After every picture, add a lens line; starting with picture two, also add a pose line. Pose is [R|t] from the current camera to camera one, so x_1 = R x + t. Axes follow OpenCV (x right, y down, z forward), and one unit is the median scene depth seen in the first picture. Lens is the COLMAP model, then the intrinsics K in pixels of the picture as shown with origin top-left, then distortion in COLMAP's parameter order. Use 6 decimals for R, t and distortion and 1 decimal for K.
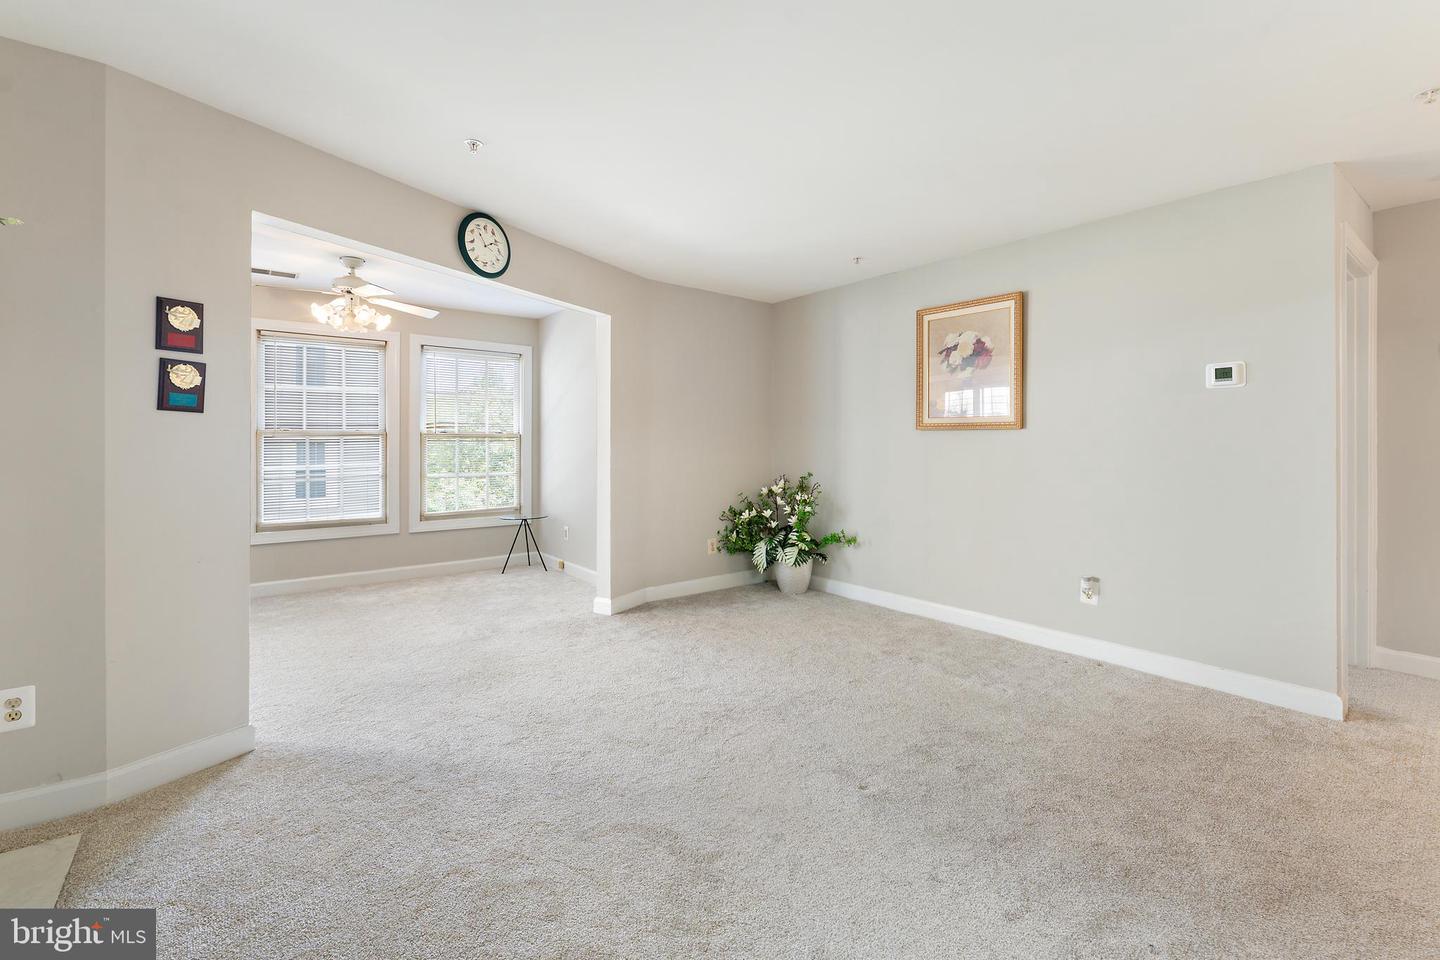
lens RADIAL K [[628.0, 0, 726.4], [0, 628.0, 441.2], [0, 0, 1]] dist [0.000997, -0.001469]
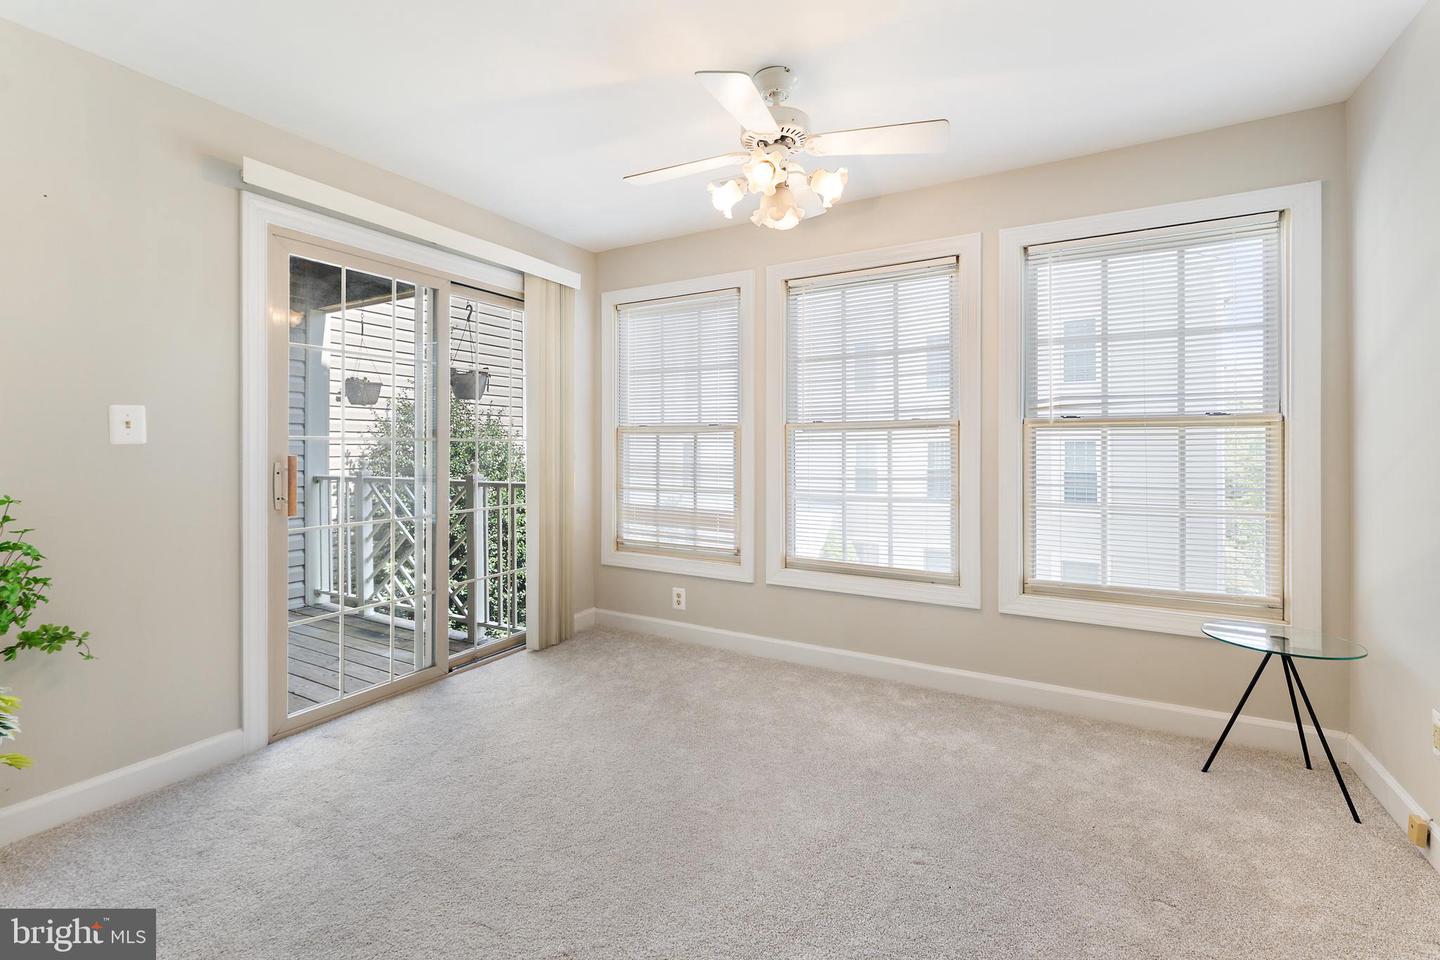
lens RADIAL K [[628.0, 0, 739.6], [0, 628.0, 446.1], [0, 0, 1]] dist [0.000997, -0.001469]
pose [[0.388818, -0.000549, -0.921315, -0.143356], [0.005797, 0.999981, 0.001850, 0.007977], [0.921296, -0.006060, 0.388814, 0.801828]]
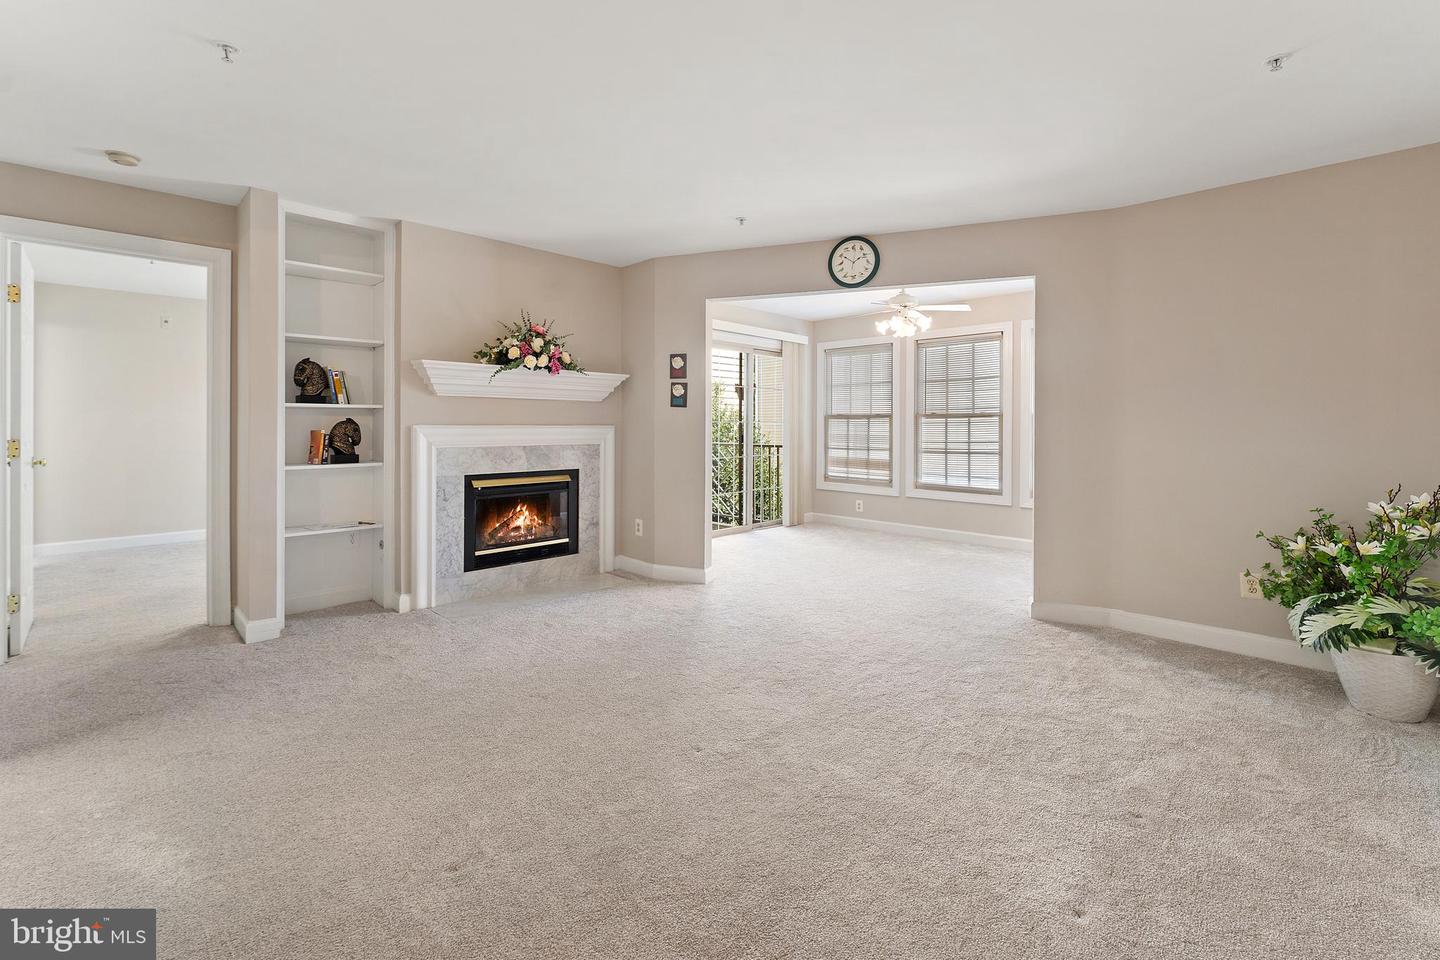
lens RADIAL K [[628.0, 0, 722.0], [0, 628.0, 425.7], [0, 0, 1]] dist [0.000997, -0.001469]
pose [[0.105007, 0.000728, -0.994471, 0.680565], [0.001668, 0.999998, 0.000908, 0.007325], [0.994470, -0.001754, 0.105006, 0.510404]]
